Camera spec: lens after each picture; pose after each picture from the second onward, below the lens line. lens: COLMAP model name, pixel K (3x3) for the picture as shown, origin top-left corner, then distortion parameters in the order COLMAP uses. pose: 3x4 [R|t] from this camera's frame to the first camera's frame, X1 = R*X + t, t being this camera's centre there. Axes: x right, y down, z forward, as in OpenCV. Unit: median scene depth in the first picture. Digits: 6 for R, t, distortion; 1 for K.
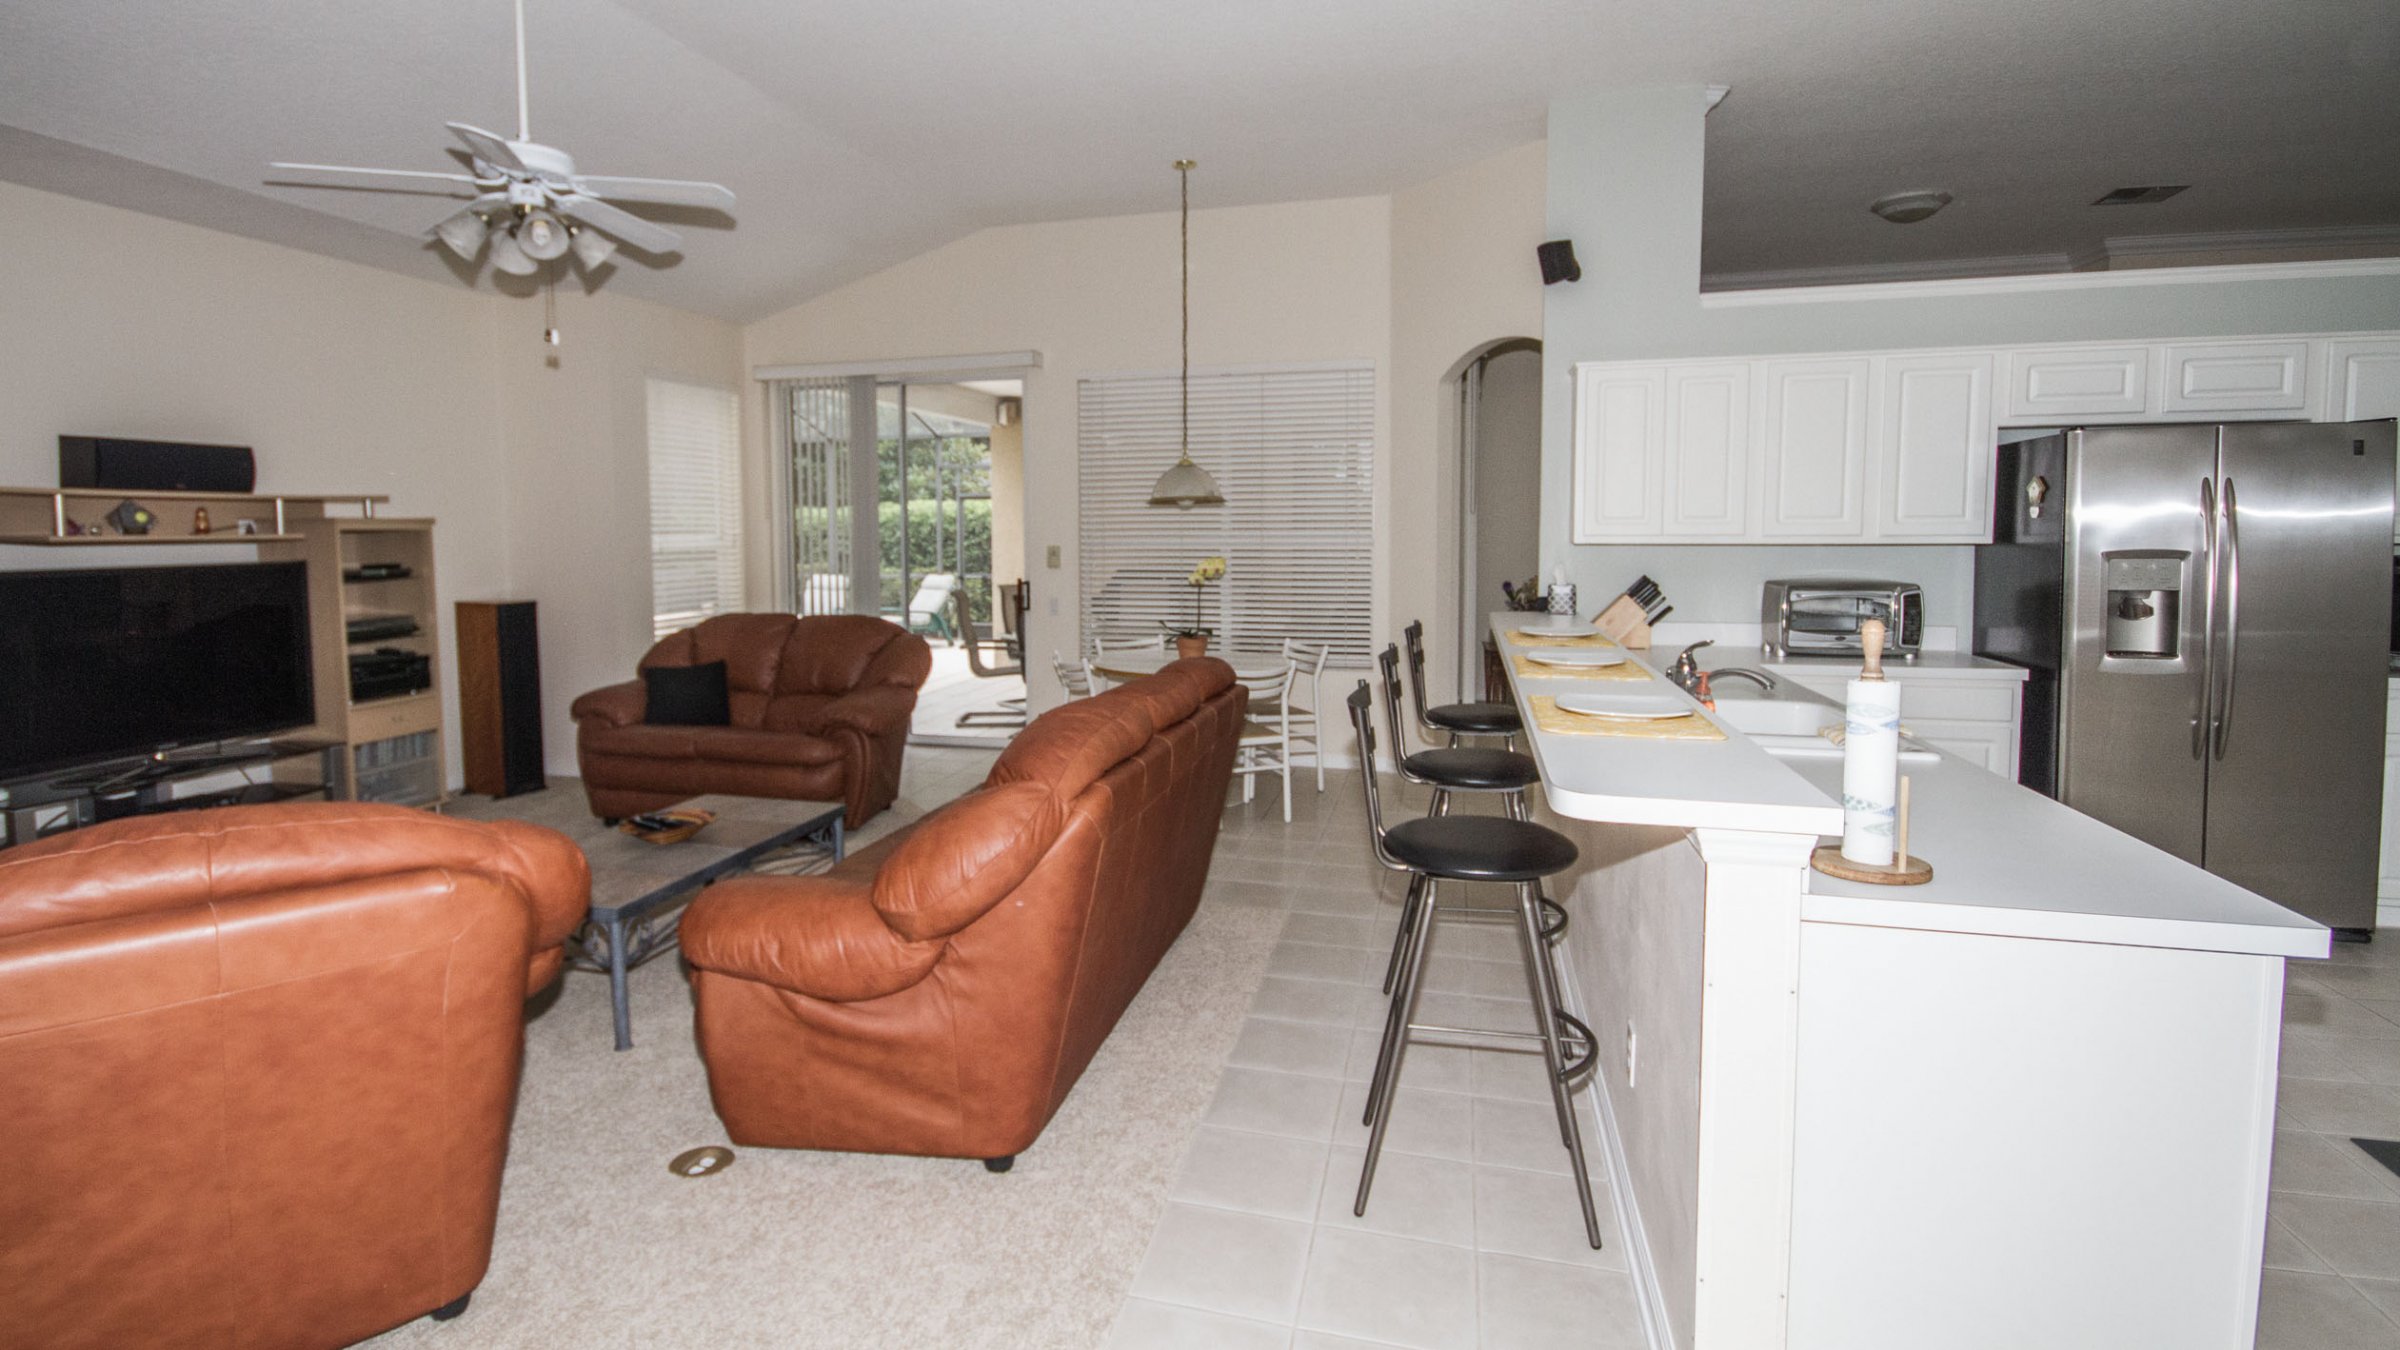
lens RADIAL K [[1143.2, 0, 1140.2], [0, 1143.2, 598.4], [0, 0, 1]] dist [-0.001205, -0.000089]
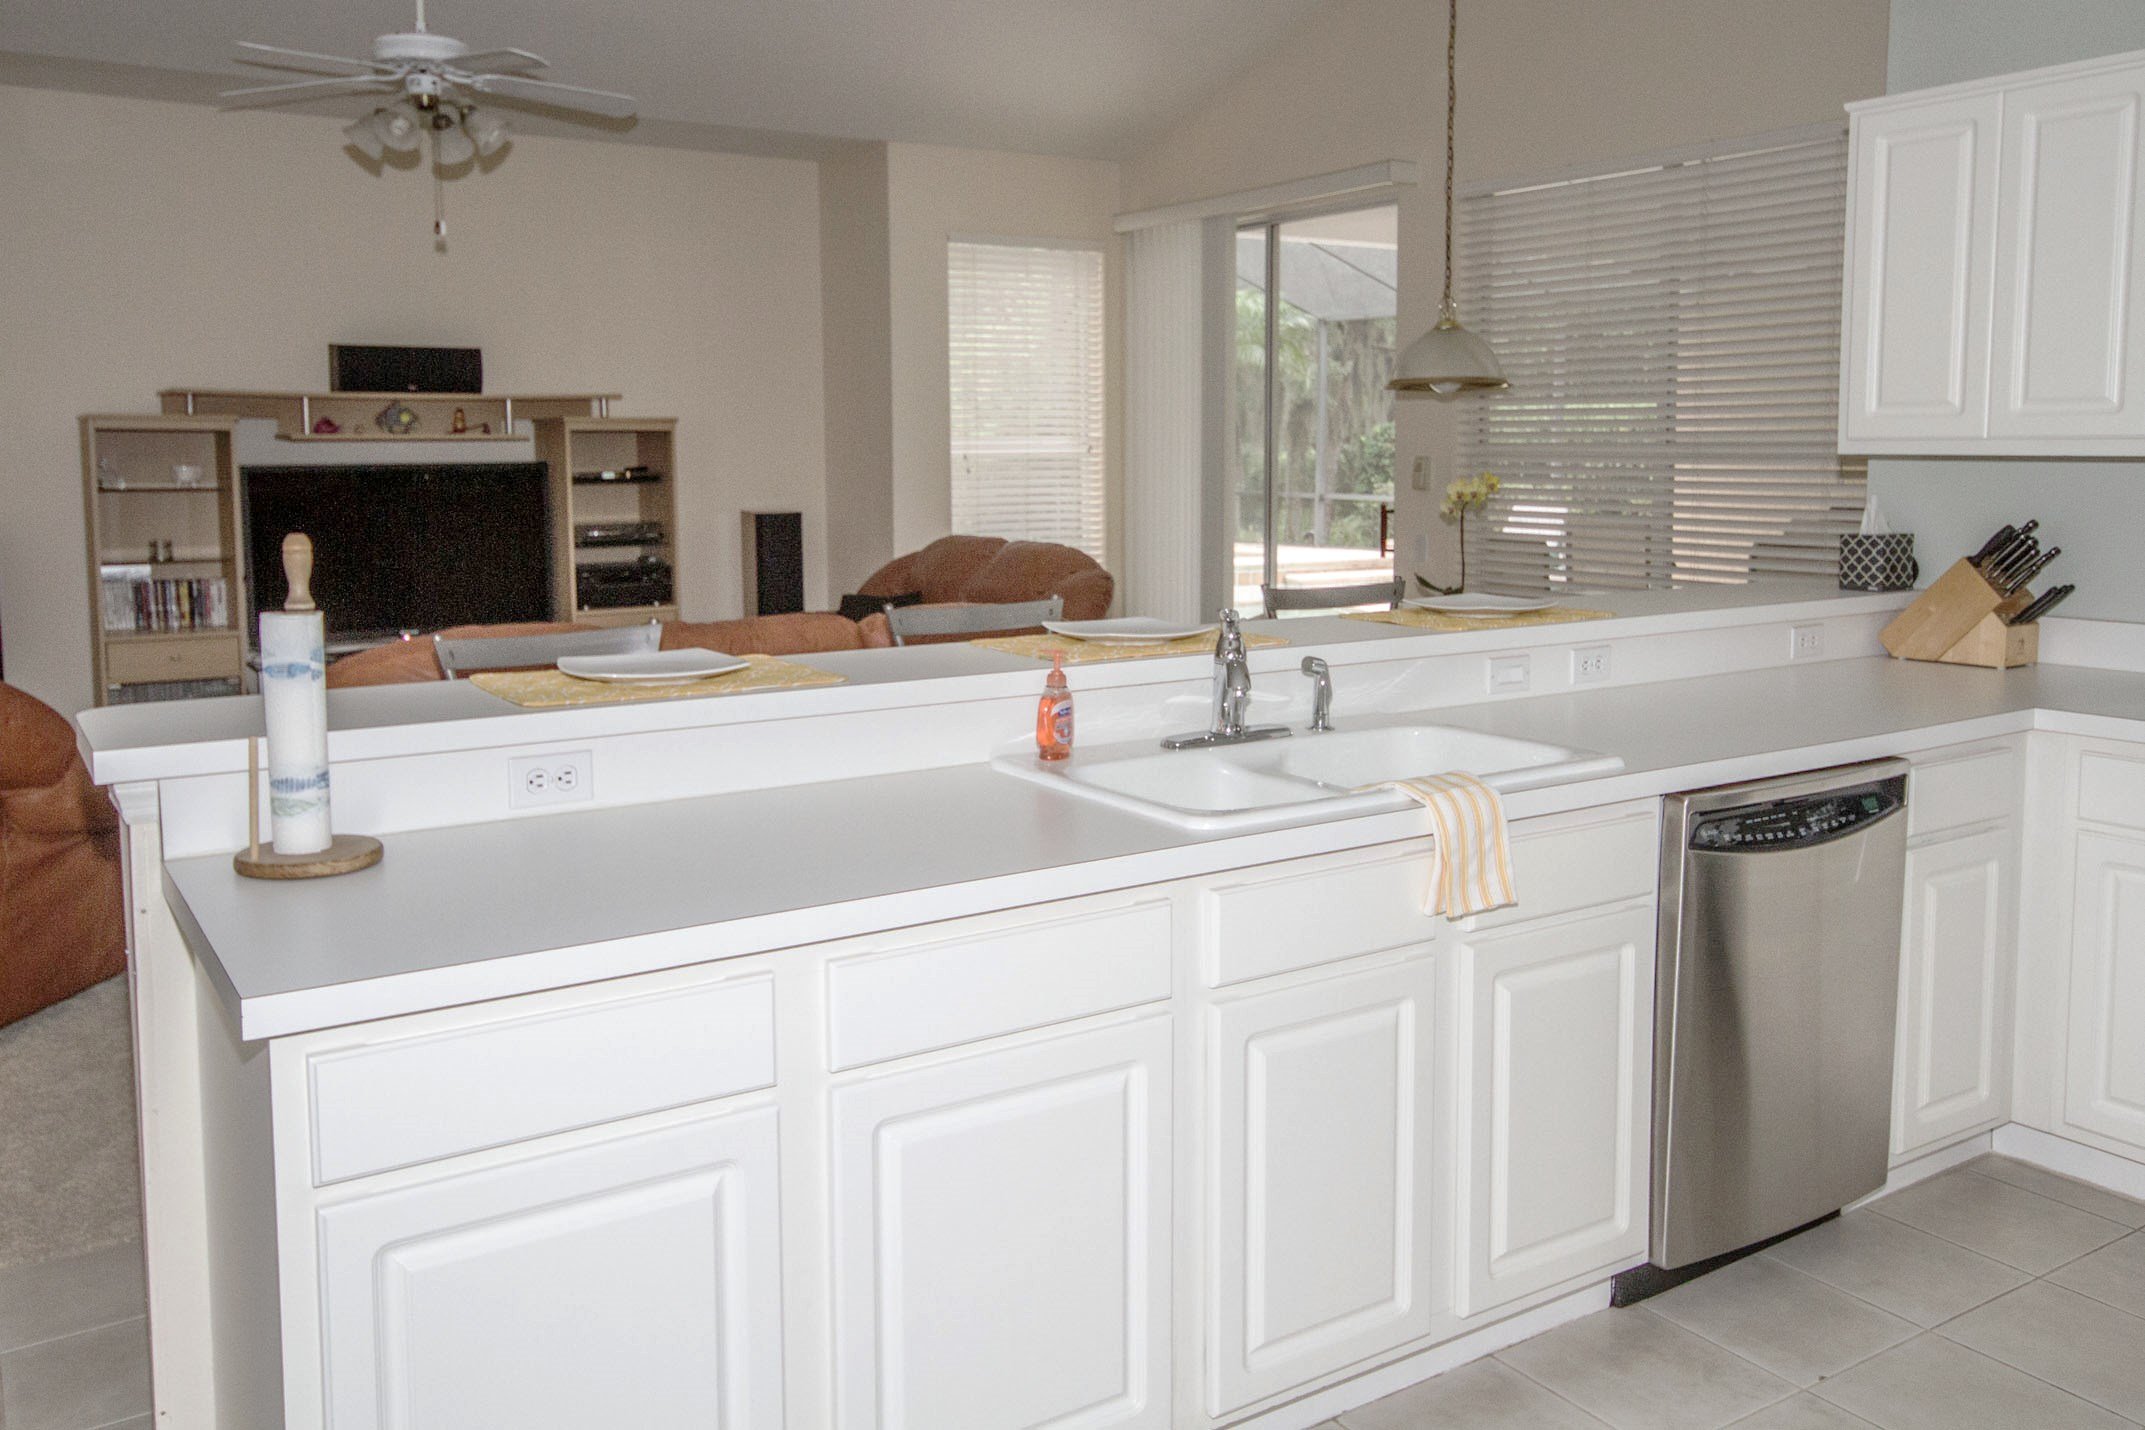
lens RADIAL K [[1749.4, 0, 1066.9], [0, 1749.4, 603.4], [0, 0, 1]] dist [-0.011080, -0.005948]
pose [[0.747957, 0.064674, -0.660589, 0.579947], [-0.043222, 0.997875, 0.048757, -0.003382], [0.662339, -0.007917, 0.749163, 0.157728]]
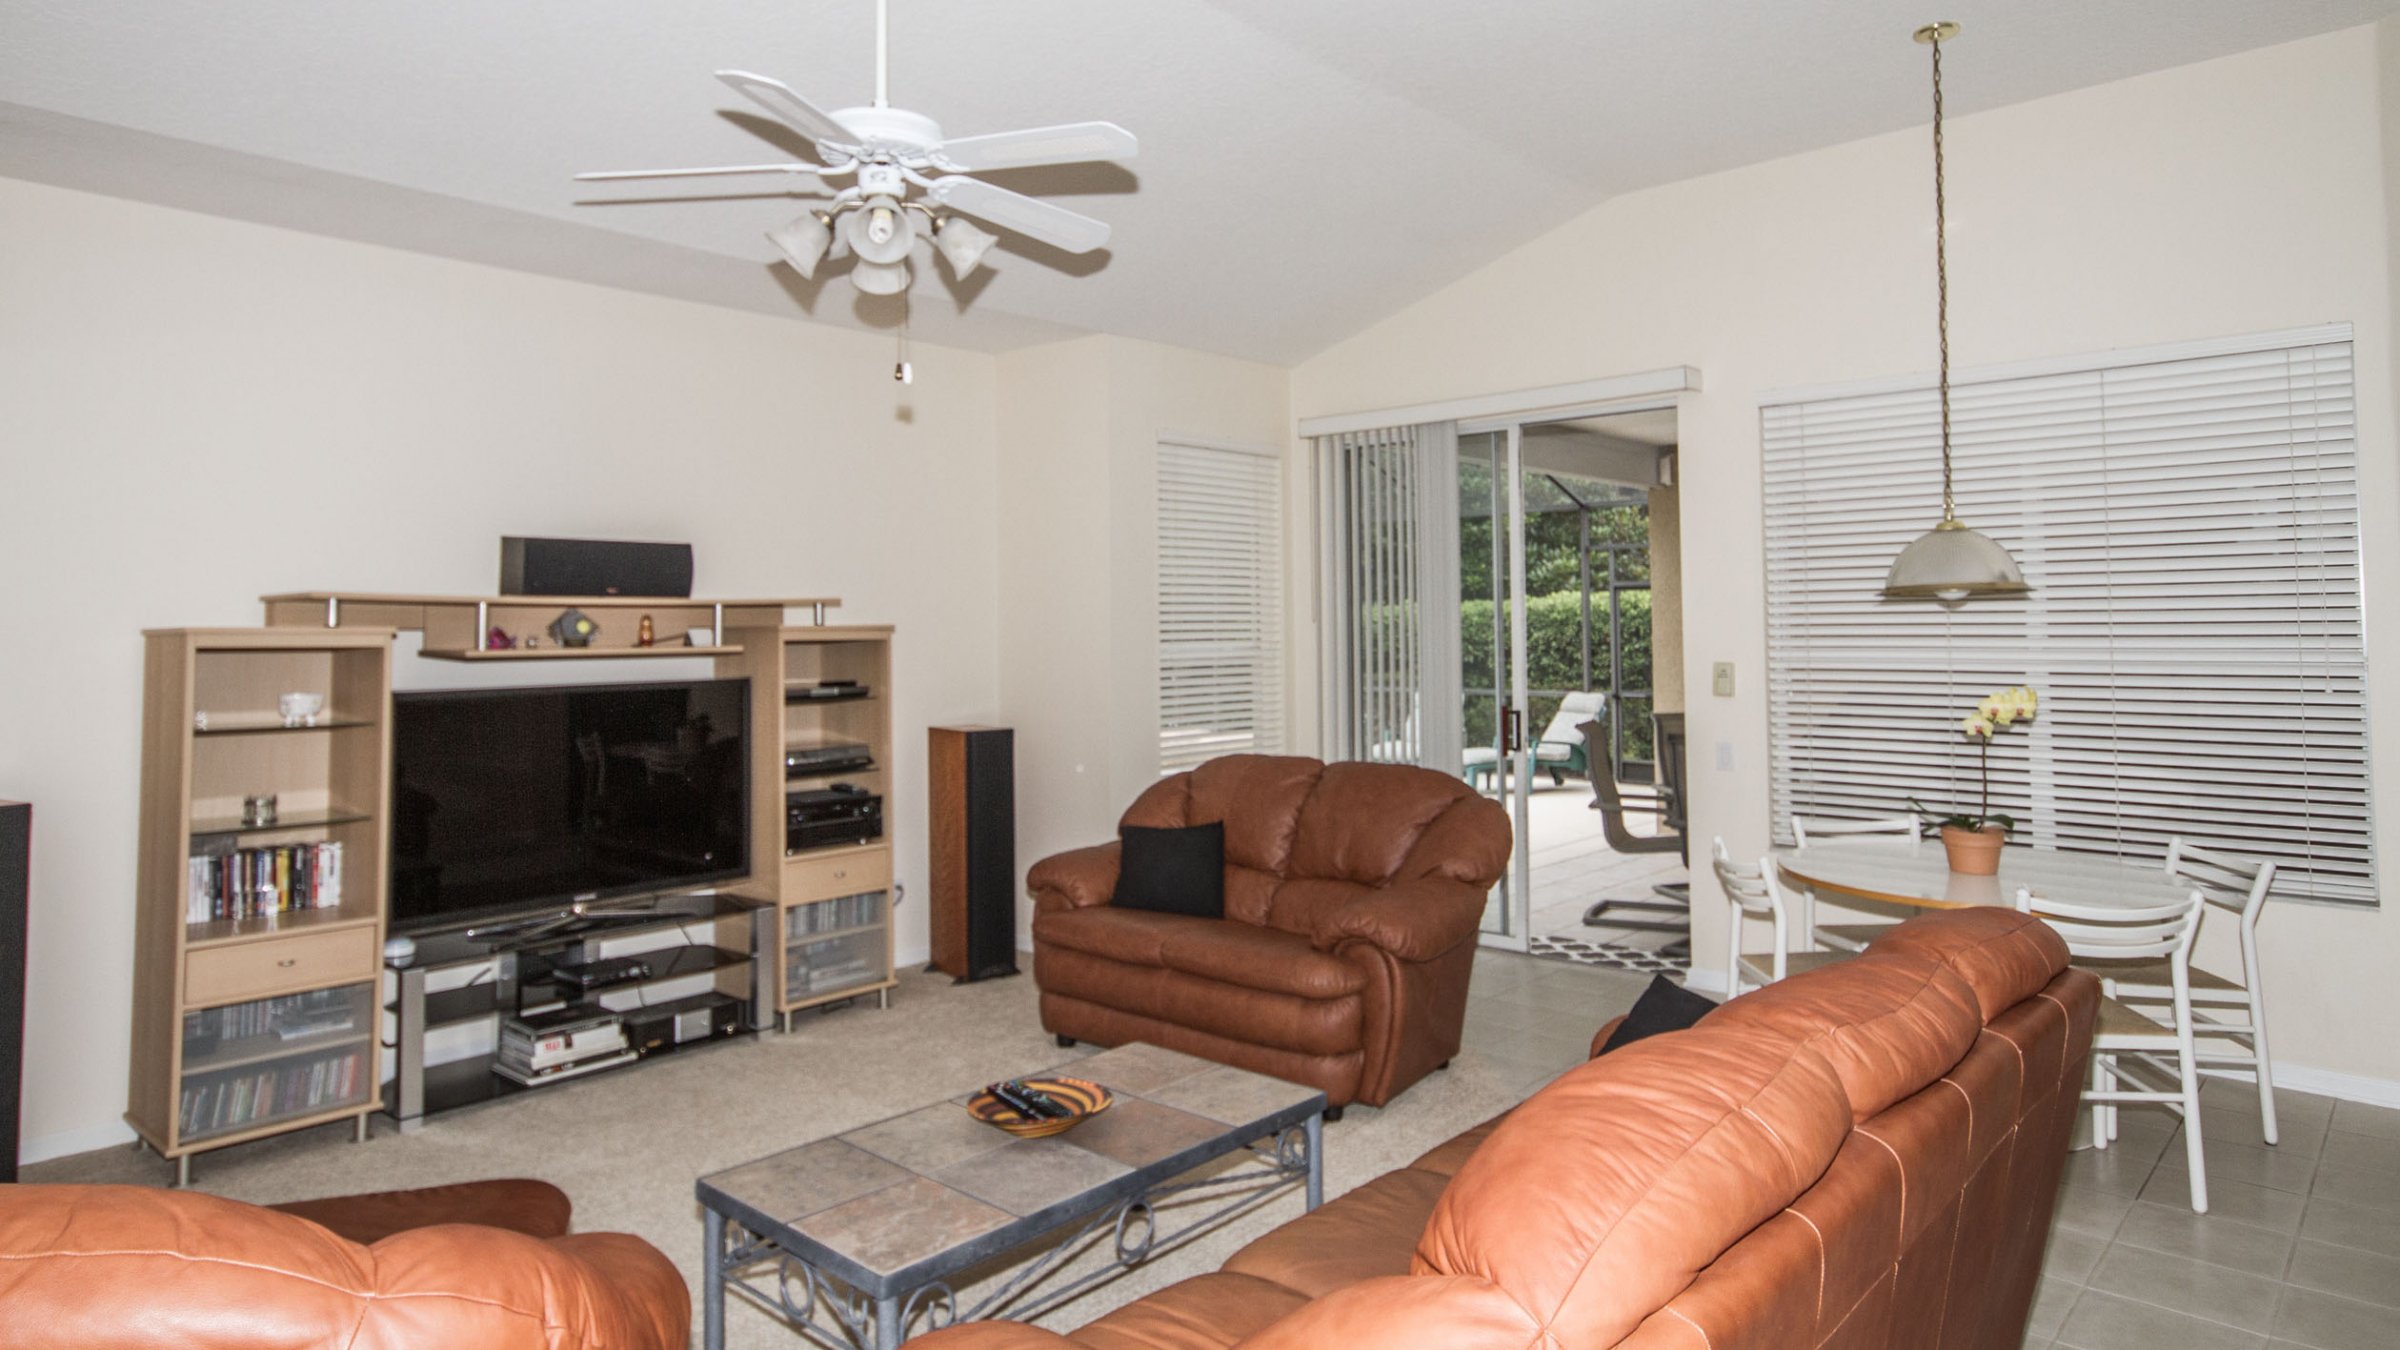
lens RADIAL K [[1407.6, 0, 1184.2], [0, 1407.6, 564.9], [0, 0, 1]] dist [0.010429, 0.001994]
pose [[0.891374, -0.022440, -0.452713, 0.018689], [-0.024657, 0.994894, -0.097862, -0.020733], [0.452597, 0.098394, 0.886270, 0.212554]]
